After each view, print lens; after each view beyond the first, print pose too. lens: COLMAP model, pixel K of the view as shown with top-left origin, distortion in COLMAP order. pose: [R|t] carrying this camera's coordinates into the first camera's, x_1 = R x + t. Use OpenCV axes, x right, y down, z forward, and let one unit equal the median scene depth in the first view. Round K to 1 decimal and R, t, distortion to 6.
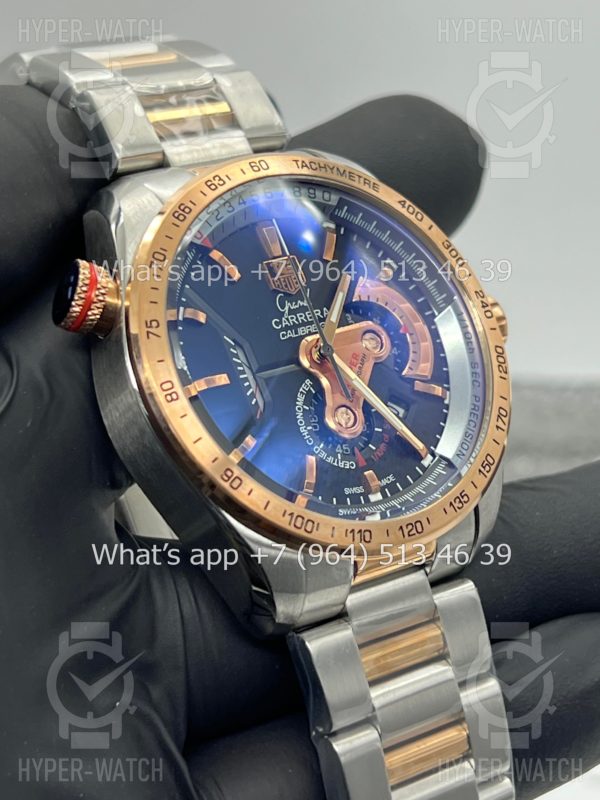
lens RADIAL K [[1823.8, 0, 284.6], [0, 1823.8, 400.4], [0, 0, 1]] dist [0.053045, 0.311094]
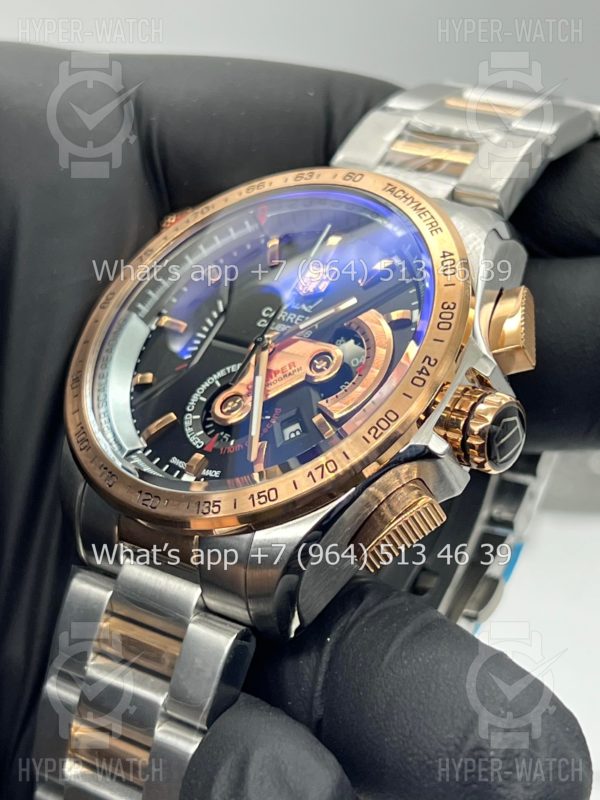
lens RADIAL K [[1852.9, 0, 300.0], [0, 1852.9, 400.0], [0, 0, 1]] dist [0.124542, 0.358443]
pose [[0.253122, 0.199112, -0.946723, 0.971903], [-0.475922, 0.877617, 0.057332, -0.066657], [0.842275, 0.436054, 0.316906, 0.718106]]
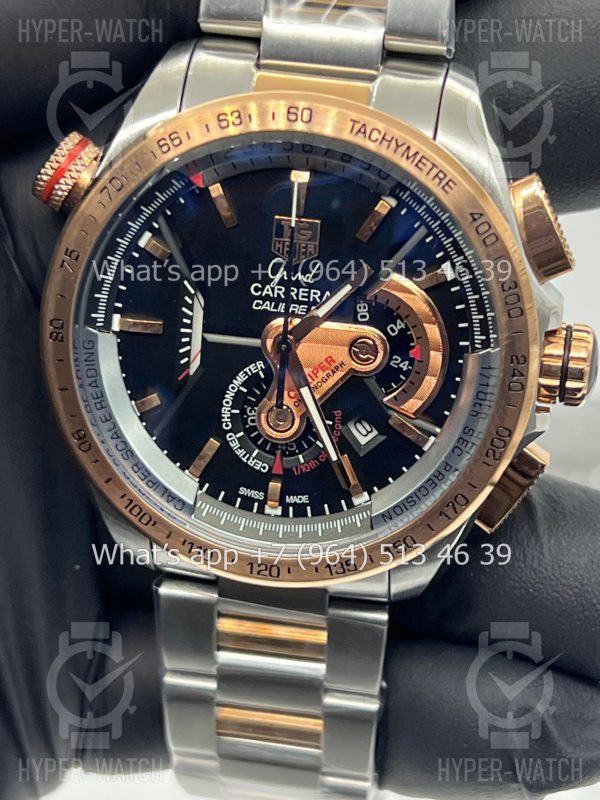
lens RADIAL K [[1853.1, 0, 300.0], [0, 1853.1, 400.0], [0, 0, 1]] dist [0.192328, -0.167325]
pose [[0.698460, 0.551849, -0.455649, 0.443295], [-0.240413, 0.780626, 0.576910, -0.517177], [0.674059, -0.293404, 0.677907, 0.401659]]
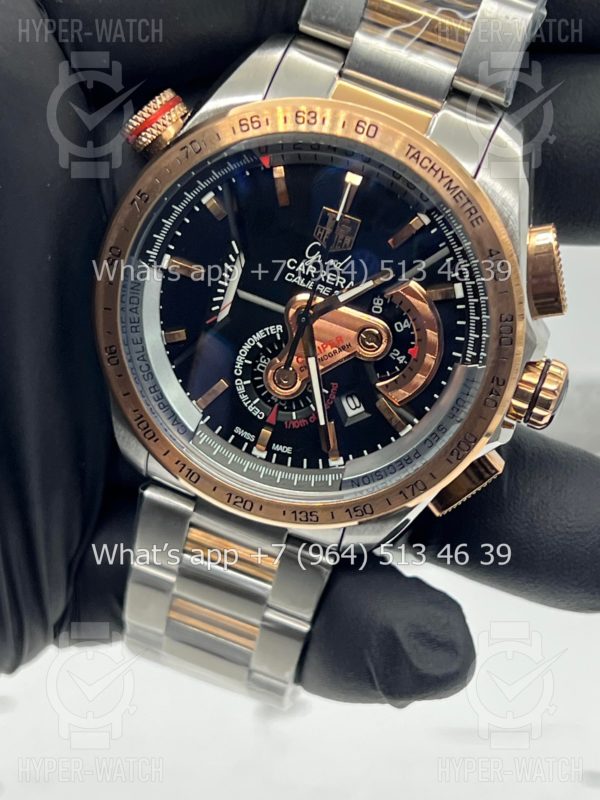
lens RADIAL K [[1852.9, 0, 300.0], [0, 1852.9, 400.0], [0, 0, 1]] dist [0.124542, 0.358443]
pose [[0.550512, 0.731537, -0.402231, 0.459612], [-0.426772, 0.660705, 0.617523, -0.620032], [0.717497, -0.168293, 0.675926, 0.310341]]
